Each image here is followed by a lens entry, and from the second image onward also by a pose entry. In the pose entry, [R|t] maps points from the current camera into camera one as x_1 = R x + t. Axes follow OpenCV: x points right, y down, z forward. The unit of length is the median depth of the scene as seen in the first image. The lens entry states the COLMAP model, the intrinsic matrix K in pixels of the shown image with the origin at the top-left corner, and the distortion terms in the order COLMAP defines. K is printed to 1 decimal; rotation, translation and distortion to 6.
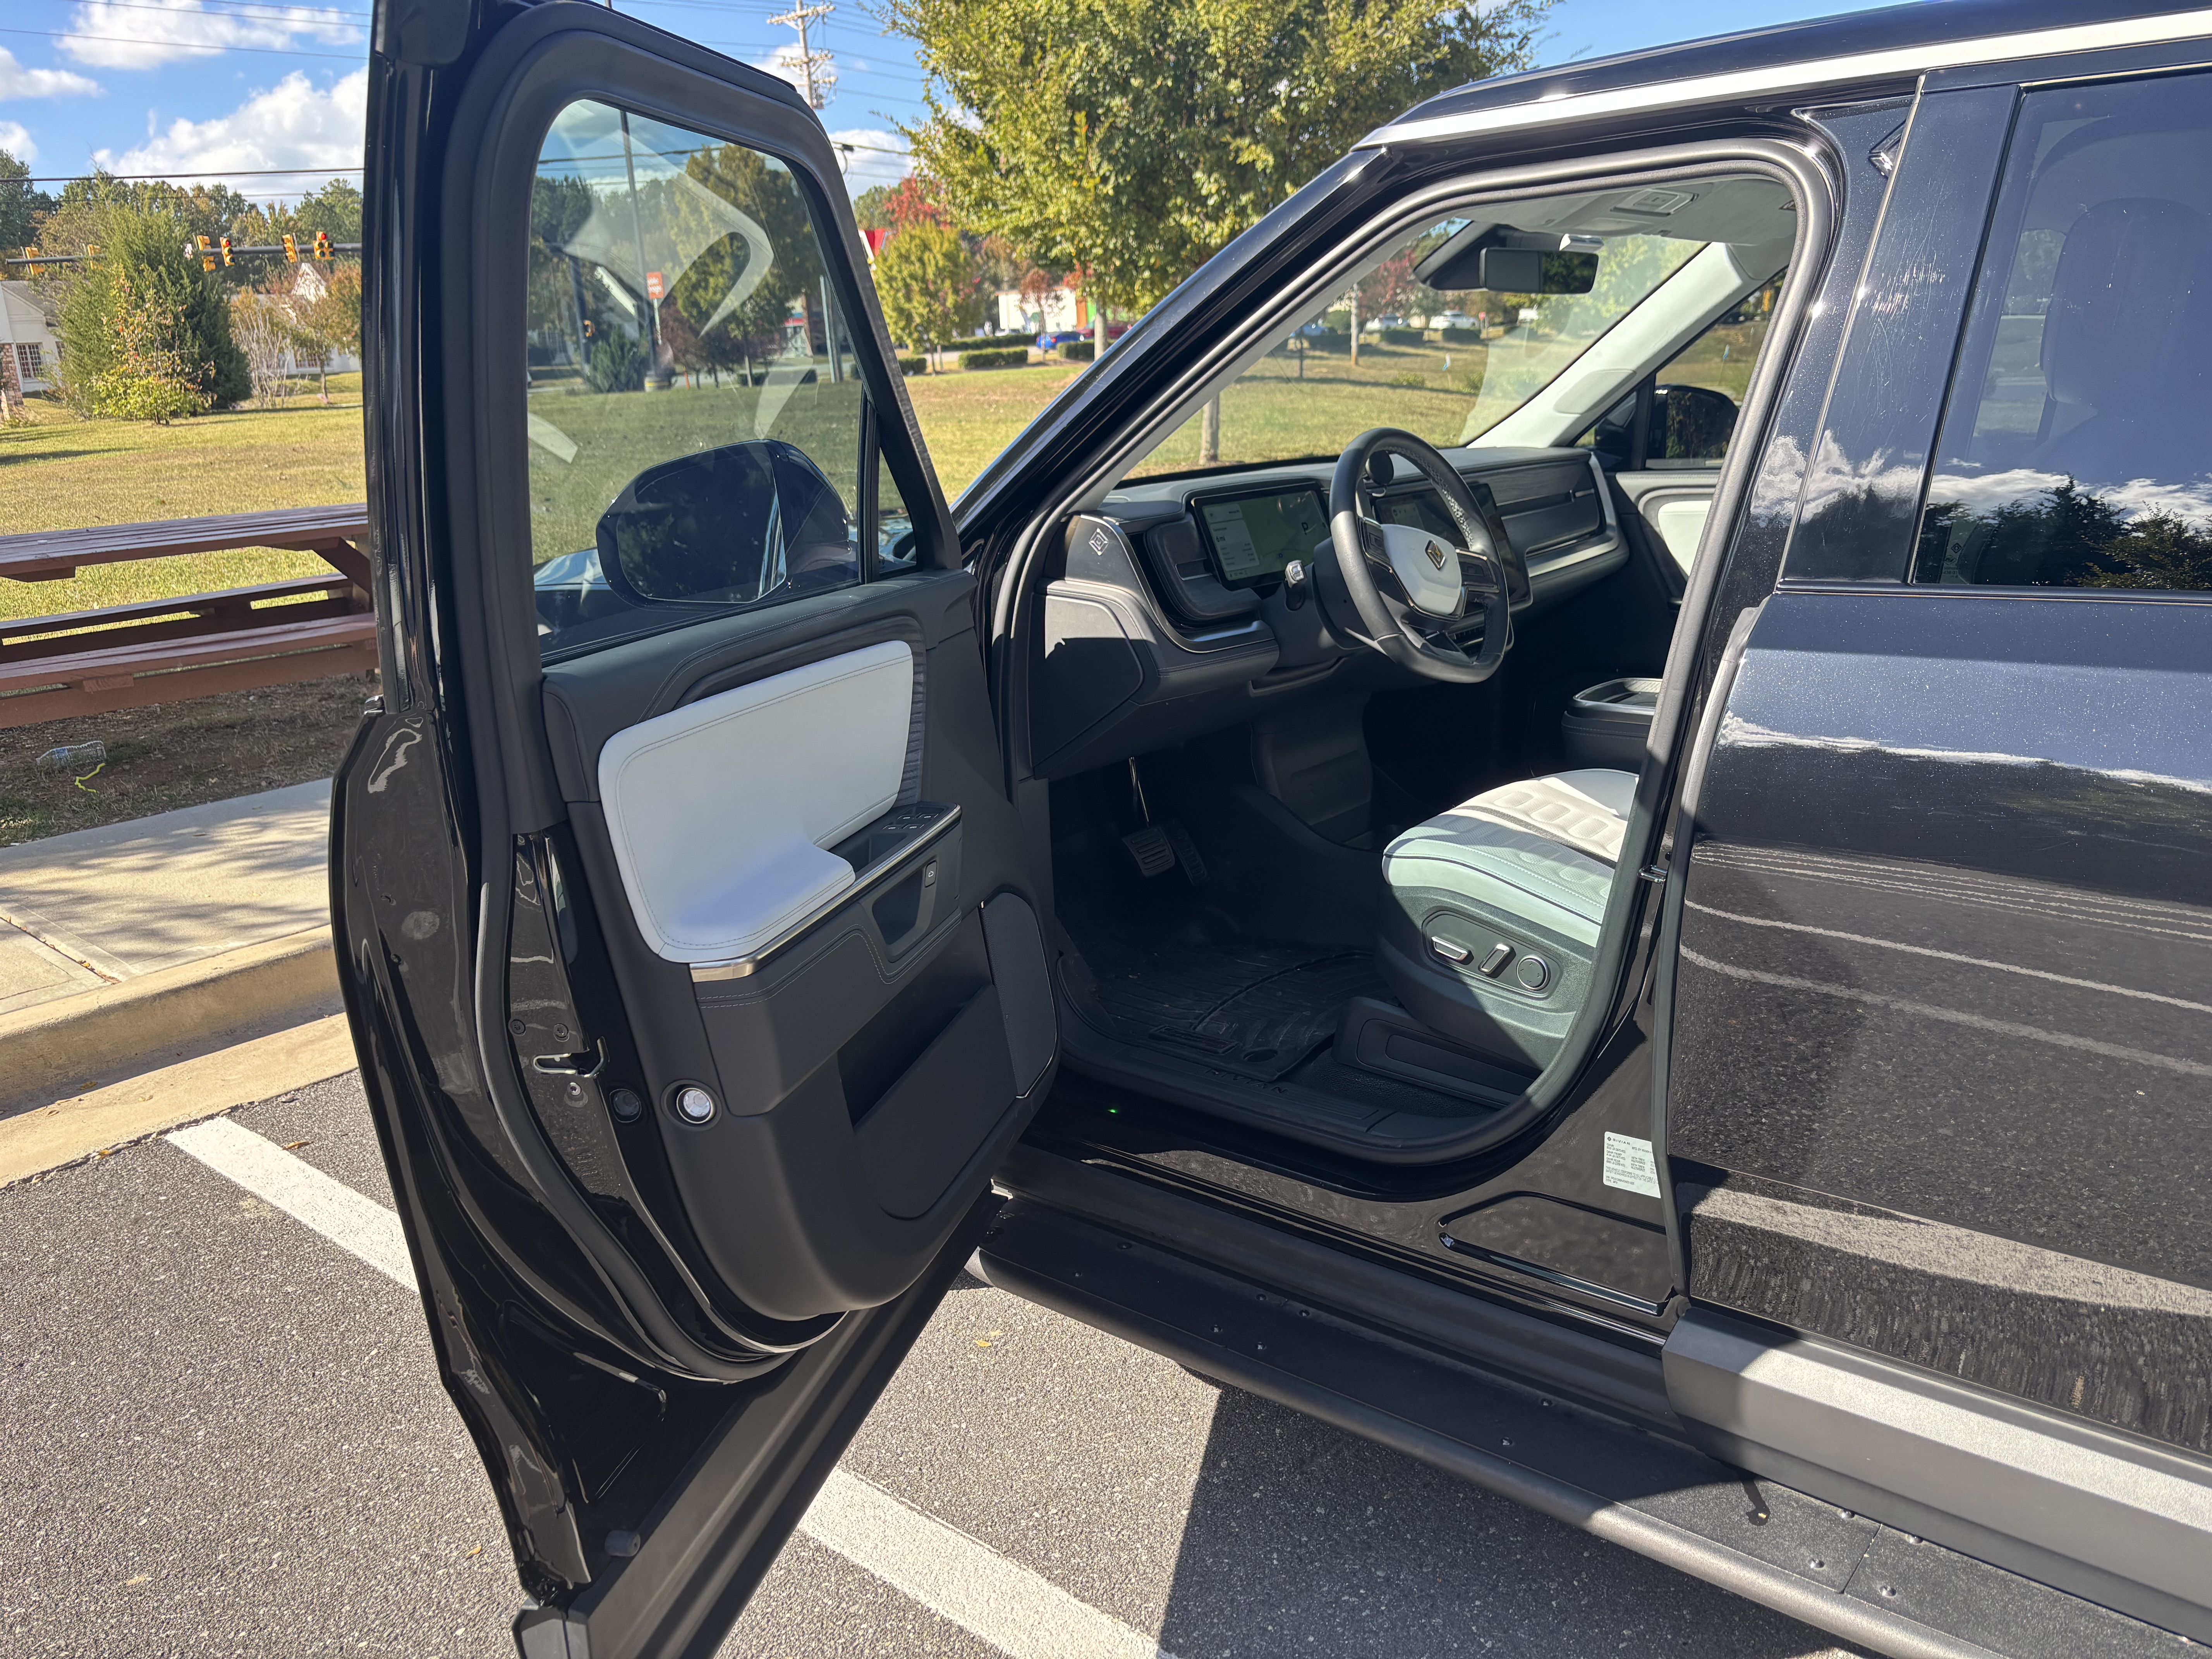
lens RADIAL K [[1795.4, 0, 1124.0], [0, 1795.4, 830.9], [0, 0, 1]] dist [0.035853, -0.045562]
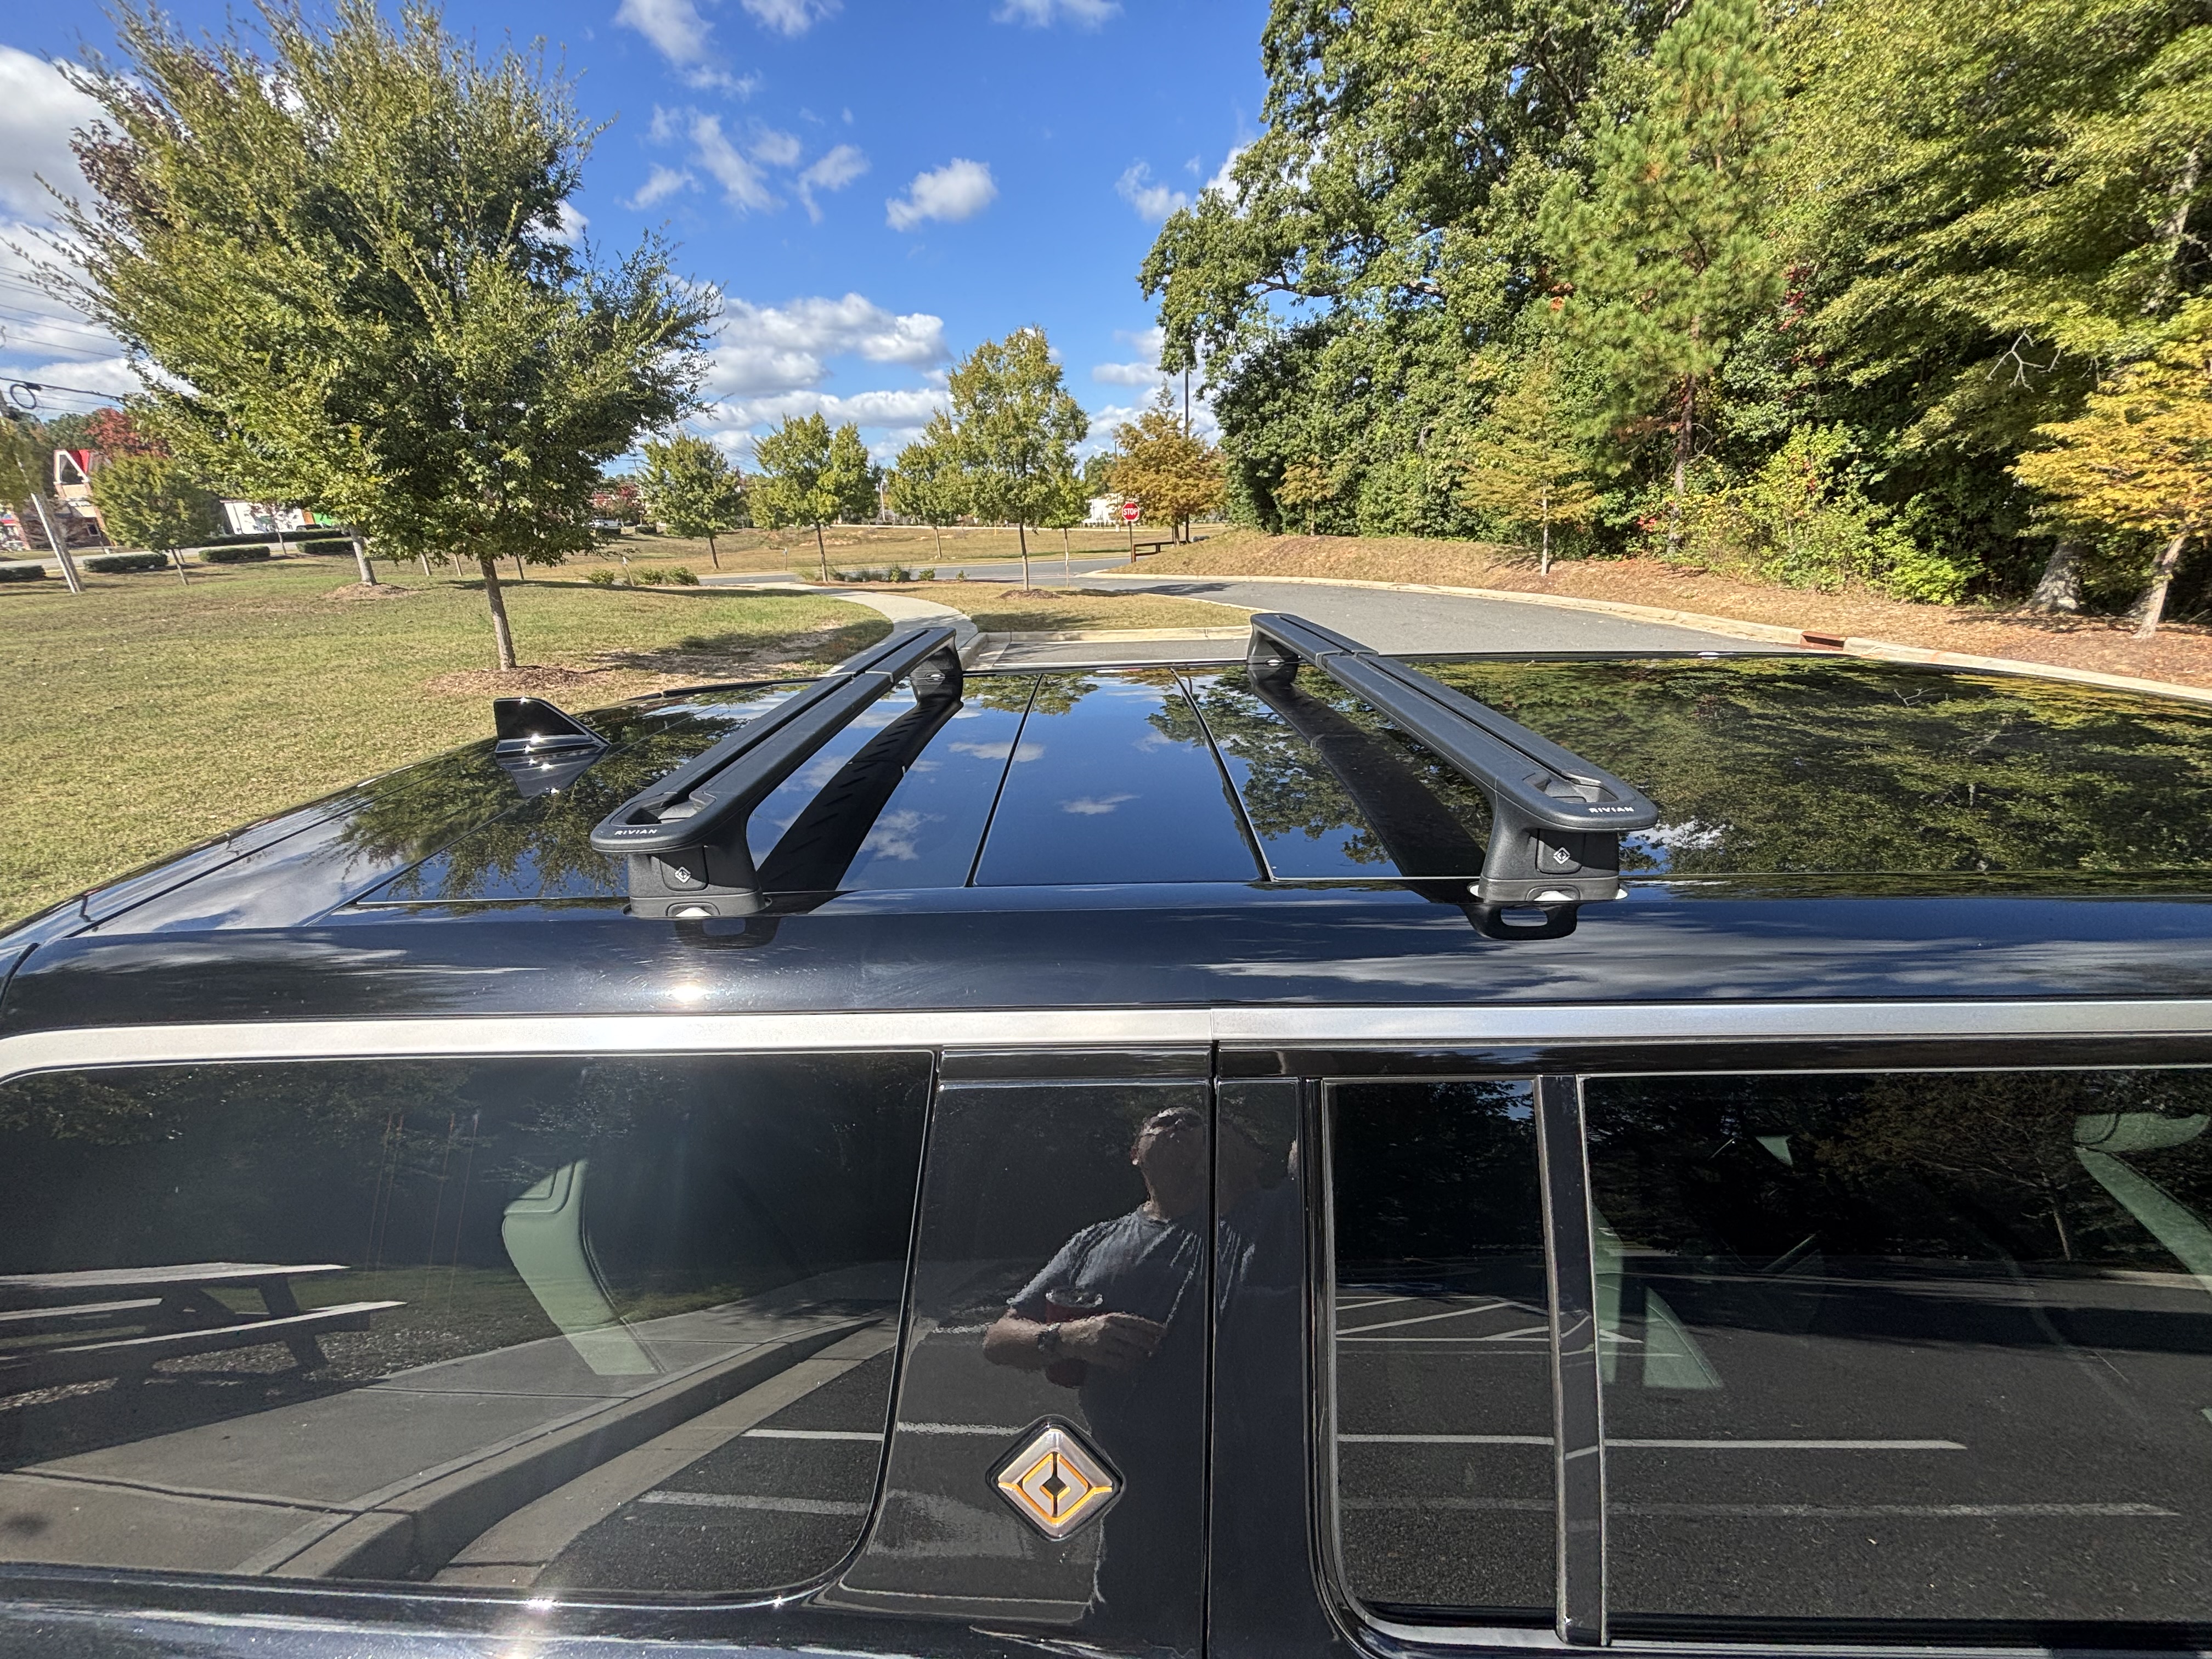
lens RADIAL K [[915.1, 0, 1106.0], [0, 915.1, 829.5], [0, 0, 1]] dist [-0.013631, 0.010986]
pose [[0.779108, -0.199282, 0.594372, -0.041968], [0.164290, 0.979897, 0.113188, -0.094916], [-0.604979, 0.009464, 0.796185, 0.167424]]
